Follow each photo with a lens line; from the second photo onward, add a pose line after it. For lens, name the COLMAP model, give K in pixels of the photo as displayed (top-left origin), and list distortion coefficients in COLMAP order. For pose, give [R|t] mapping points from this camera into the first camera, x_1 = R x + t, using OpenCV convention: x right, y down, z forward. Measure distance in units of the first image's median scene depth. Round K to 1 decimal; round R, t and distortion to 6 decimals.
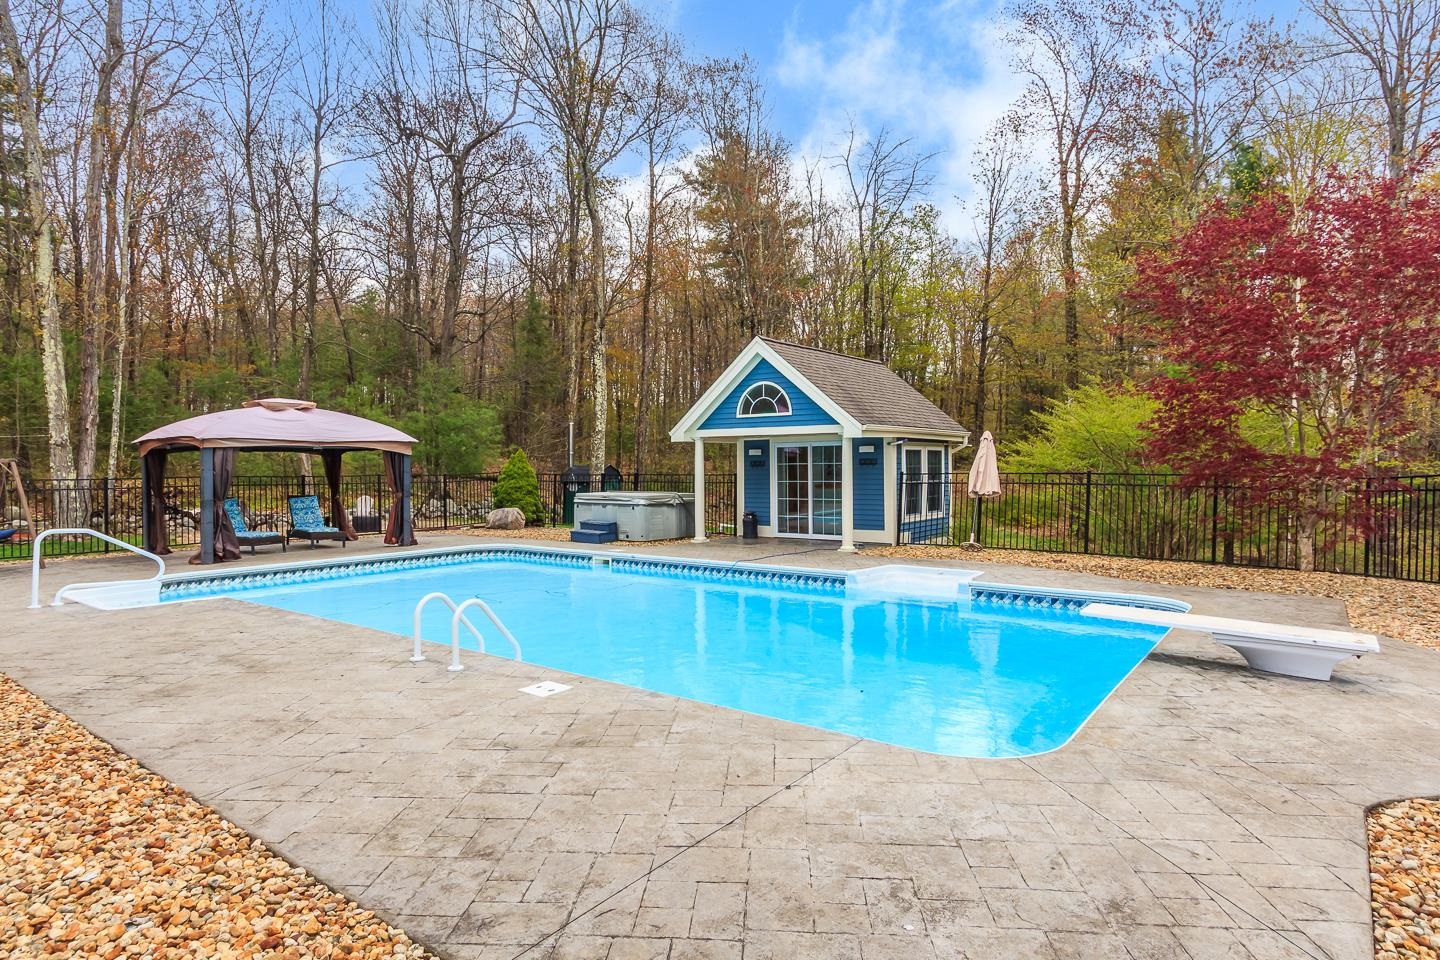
lens RADIAL K [[781.8, 0, 720.0], [0, 781.8, 480.0], [0, 0, 1]] dist [0.018224, -0.000046]
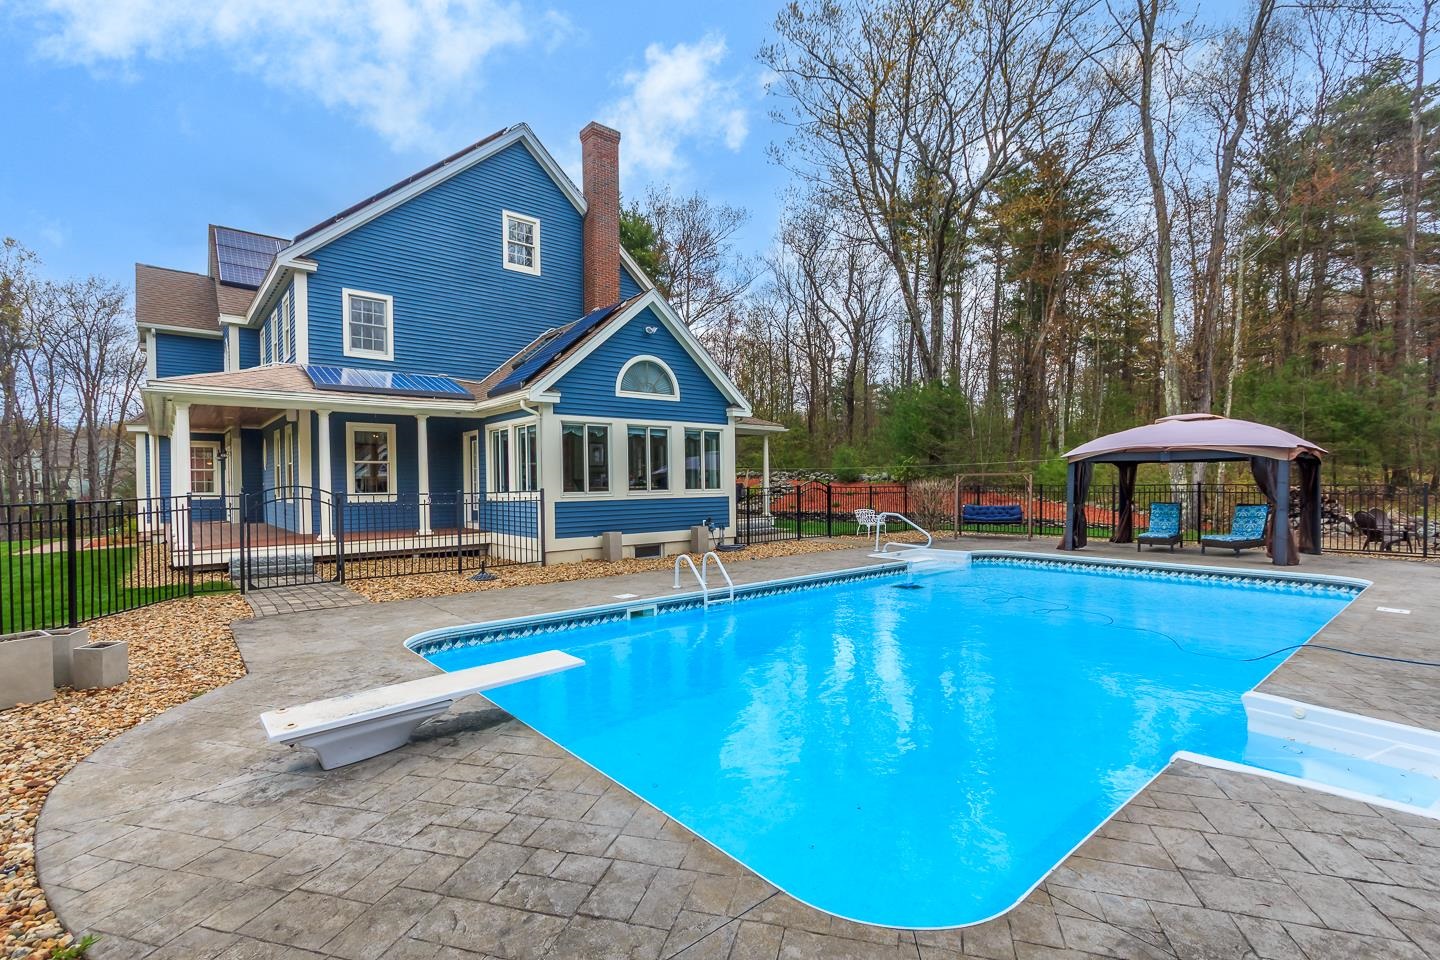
lens RADIAL K [[666.6, 0, 720.0], [0, 666.6, 480.0], [0, 0, 1]] dist [-0.001463, -0.000092]
pose [[-0.213809, 0.005041, -0.976863, 0.481596], [-0.004352, 0.999972, 0.006113, -0.013921], [0.976866, 0.005558, -0.213781, 0.552641]]
